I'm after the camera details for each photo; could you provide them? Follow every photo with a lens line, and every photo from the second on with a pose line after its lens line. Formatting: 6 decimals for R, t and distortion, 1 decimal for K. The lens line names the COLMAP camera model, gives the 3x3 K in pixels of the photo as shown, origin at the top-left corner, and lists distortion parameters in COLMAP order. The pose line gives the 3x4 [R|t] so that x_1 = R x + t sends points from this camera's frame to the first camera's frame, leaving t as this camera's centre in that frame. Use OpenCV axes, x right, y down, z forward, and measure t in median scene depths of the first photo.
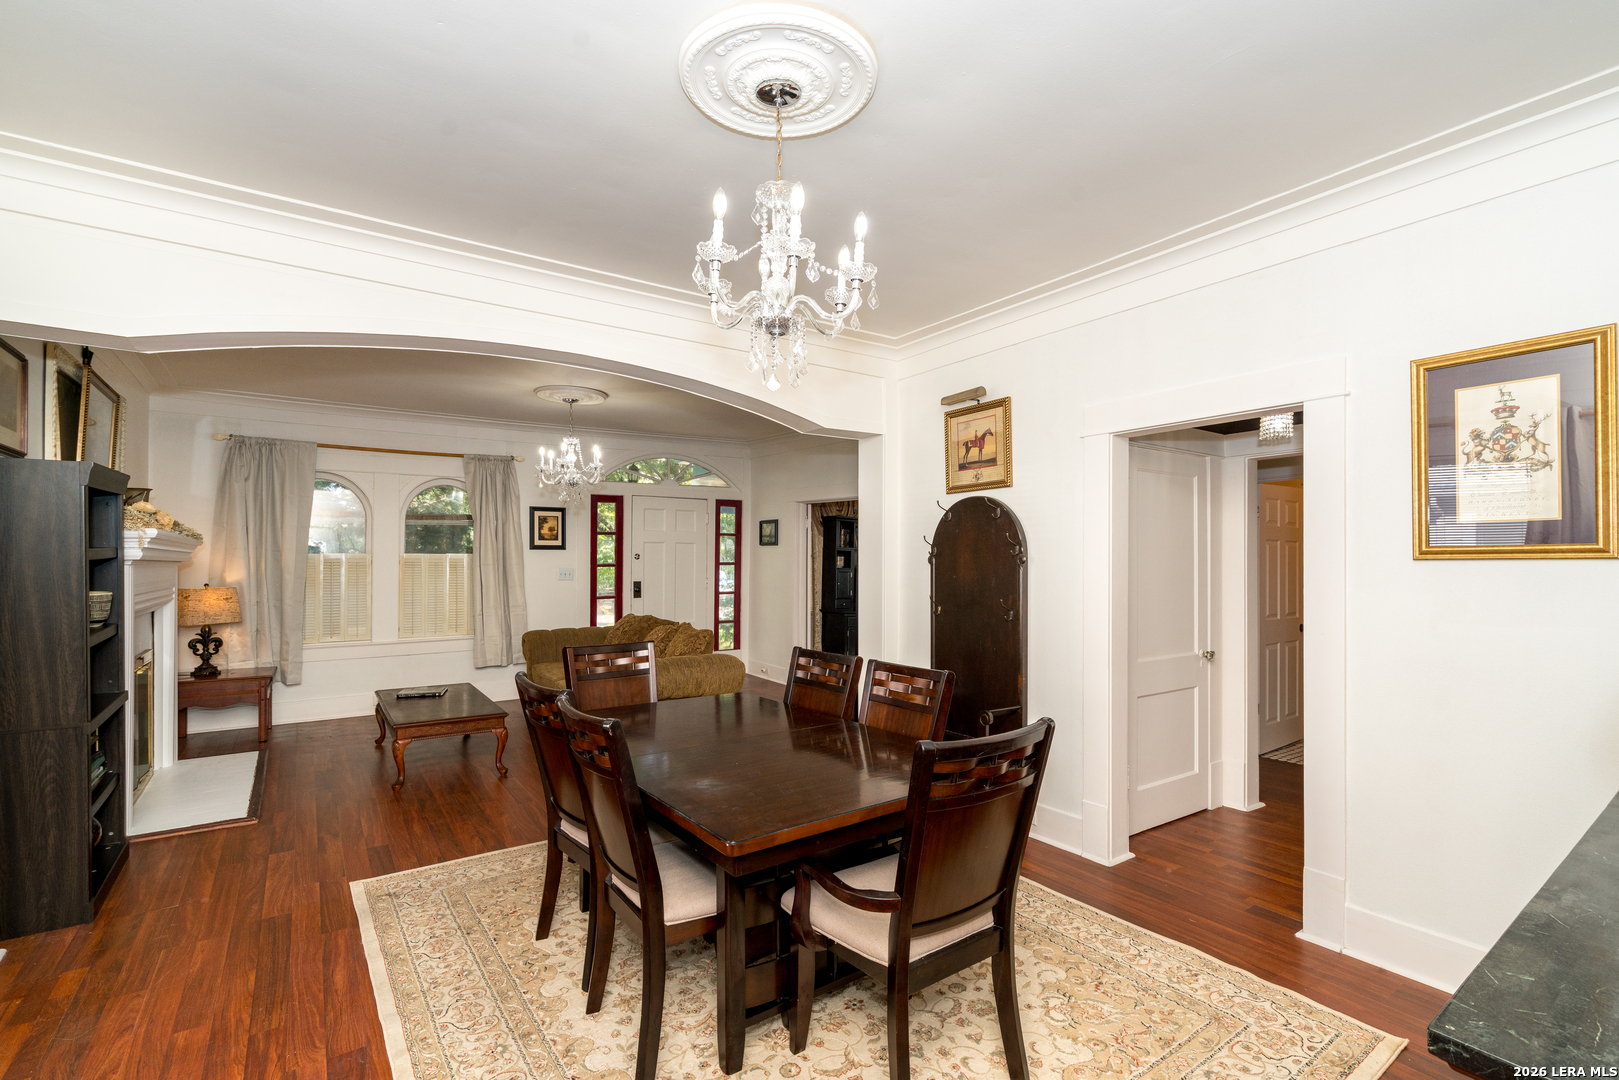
lens RADIAL K [[743.2, 0, 818.1], [0, 743.2, 558.6], [0, 0, 1]] dist [-0.001355, 0.000029]
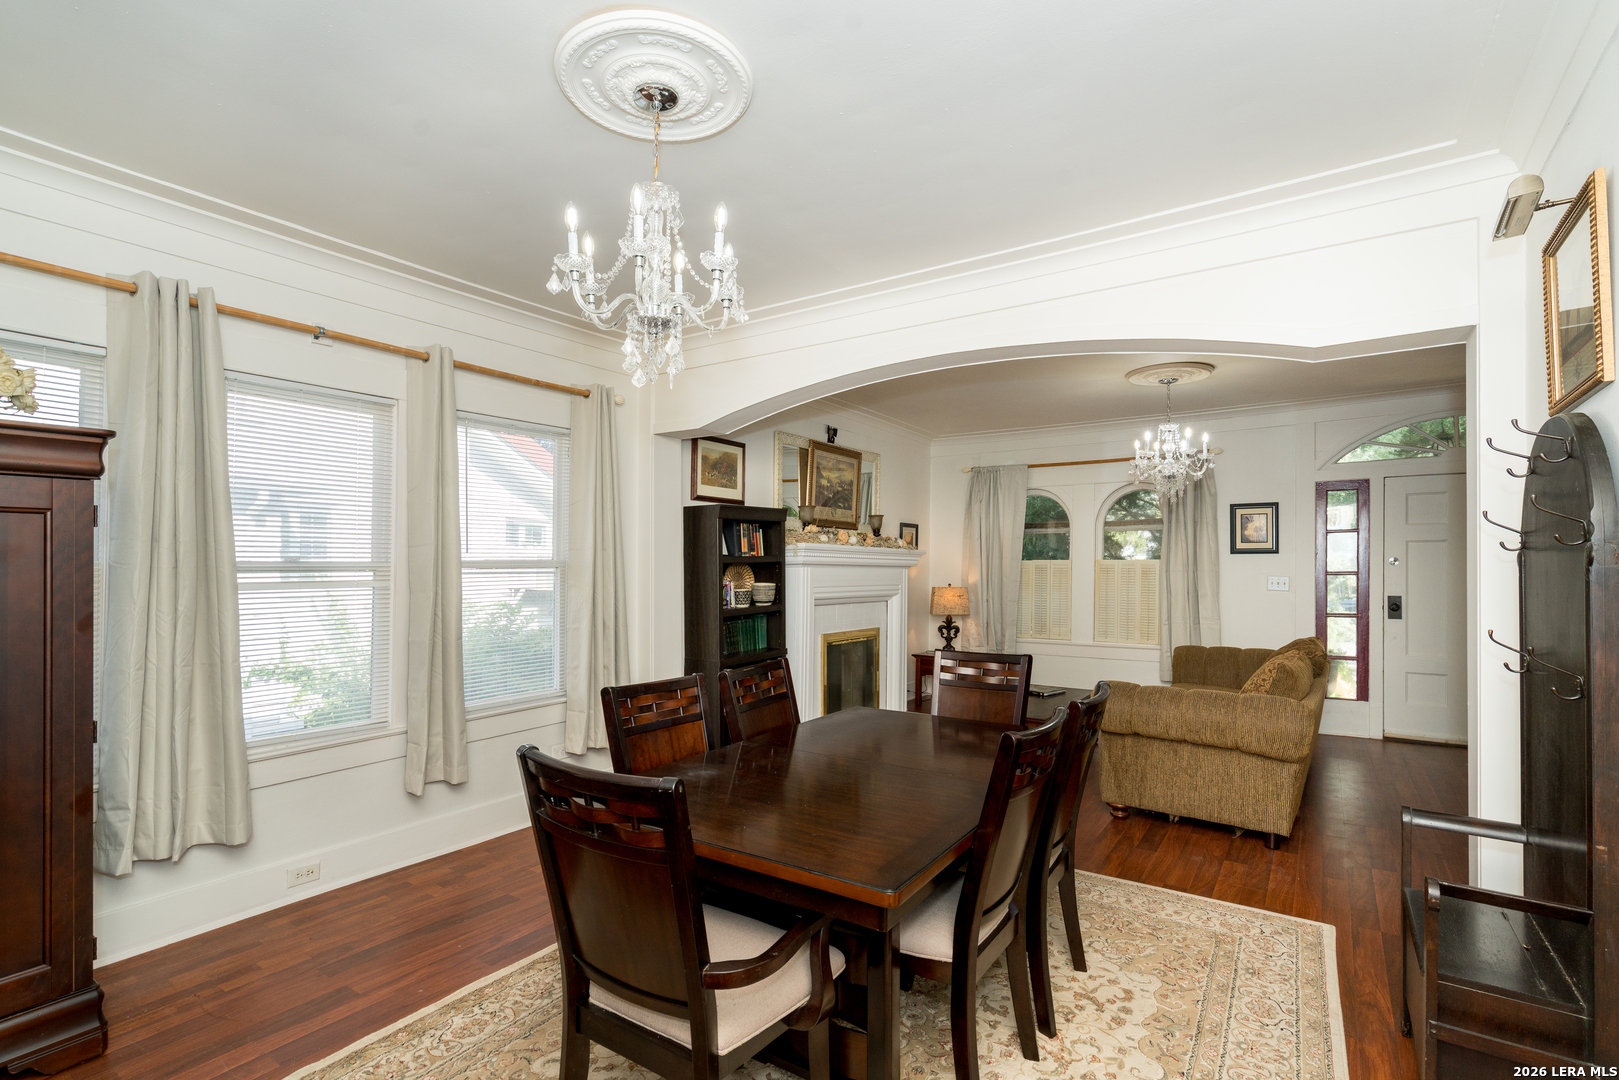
lens RADIAL K [[743.2, 0, 818.1], [0, 743.2, 558.6], [0, 0, 1]] dist [-0.001355, 0.000029]
pose [[0.354765, -0.004723, -0.934944, 0.265633], [0.002771, 0.999988, -0.004000, -0.005077], [0.934951, -0.001172, 0.354774, 0.258612]]
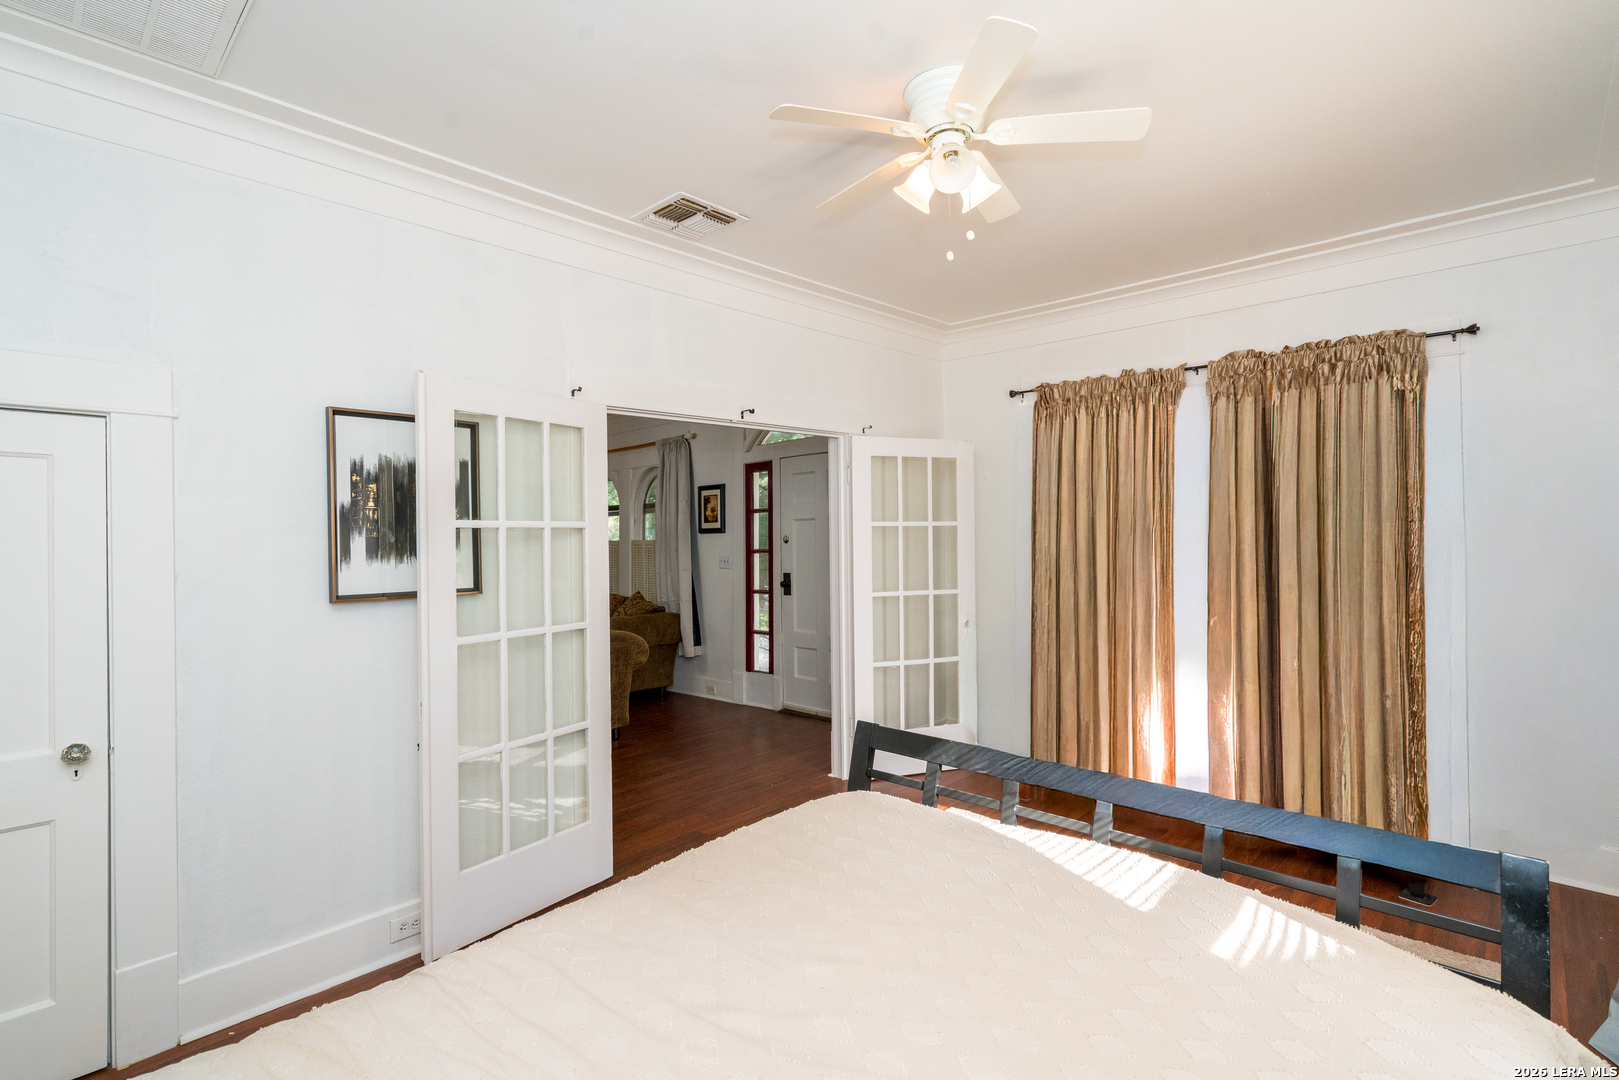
lens RADIAL K [[757.8, 0, 816.4], [0, 757.8, 536.5], [0, 0, 1]] dist [0.000437, 0.000148]
pose [[0.191320, -0.003283, -0.981522, 0.582645], [0.021927, 0.999759, 0.000930, -0.006879], [0.981283, -0.021700, 0.191346, 1.020252]]
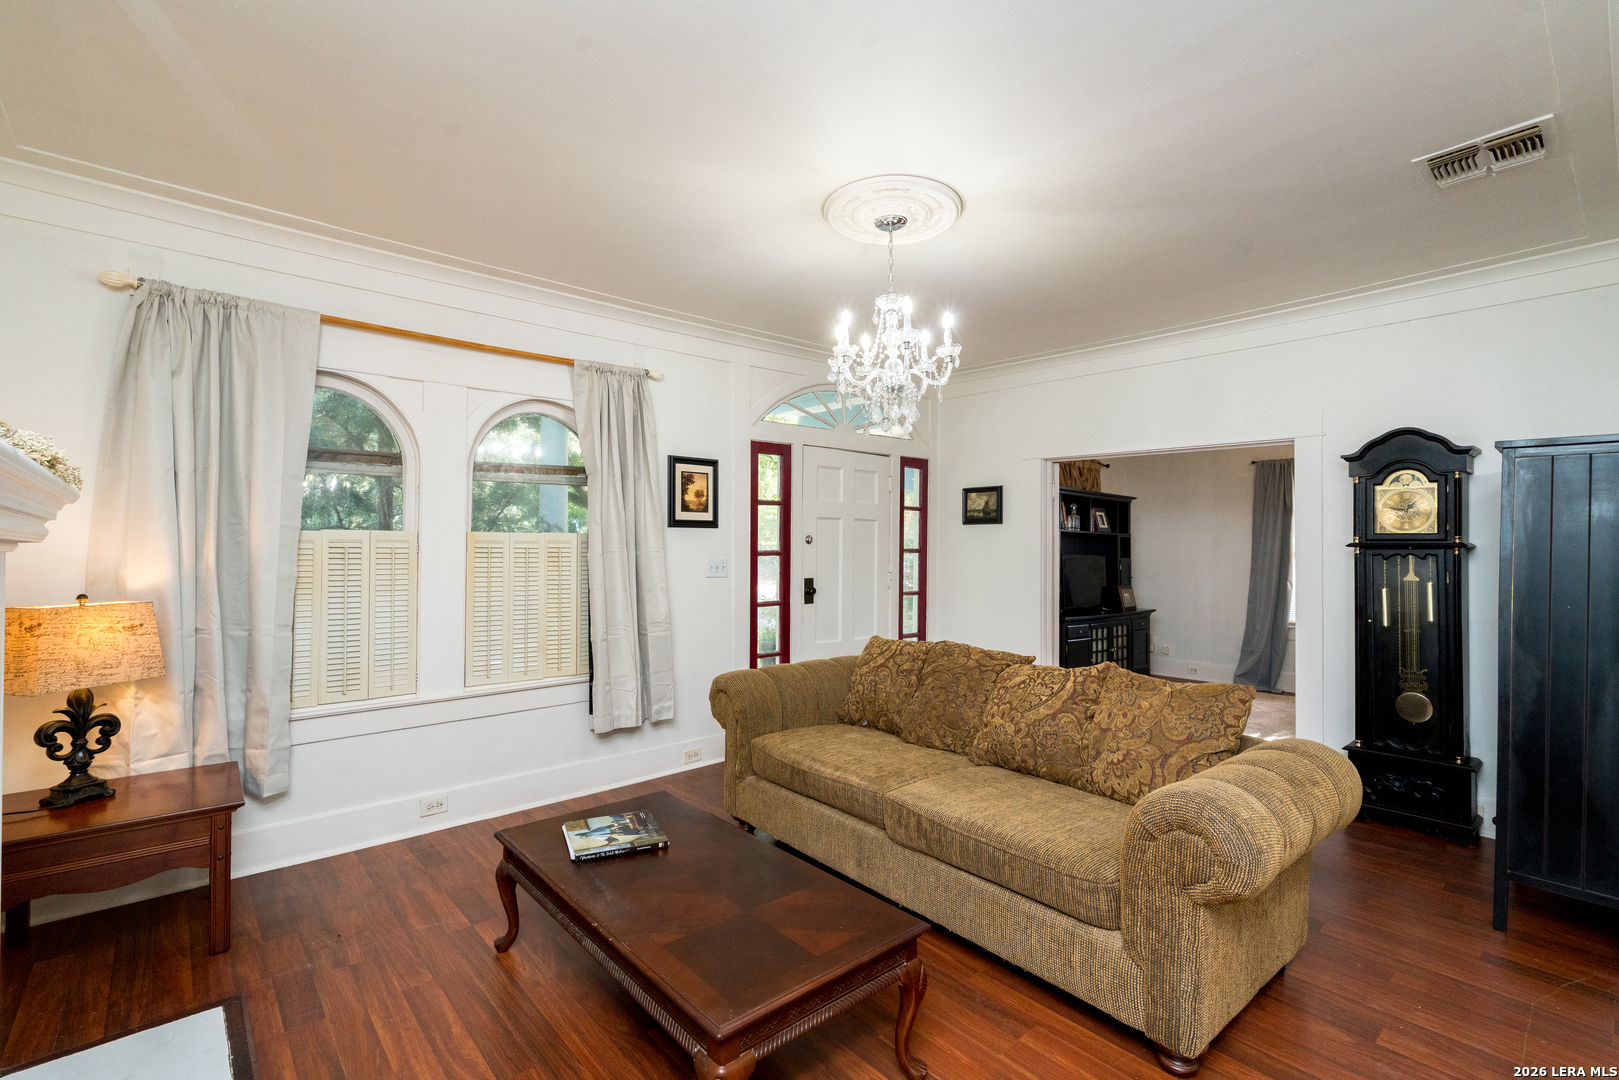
lens RADIAL K [[738.0, 0, 809.5], [0, 738.0, 540.0], [0, 0, 1]] dist [-0.000518, 0.006637]
pose [[0.994691, 0.005034, 0.102785, -0.355933], [-0.004619, 0.999980, -0.004272, 0.000179], [-0.102804, 0.003774, 0.994694, 0.418170]]
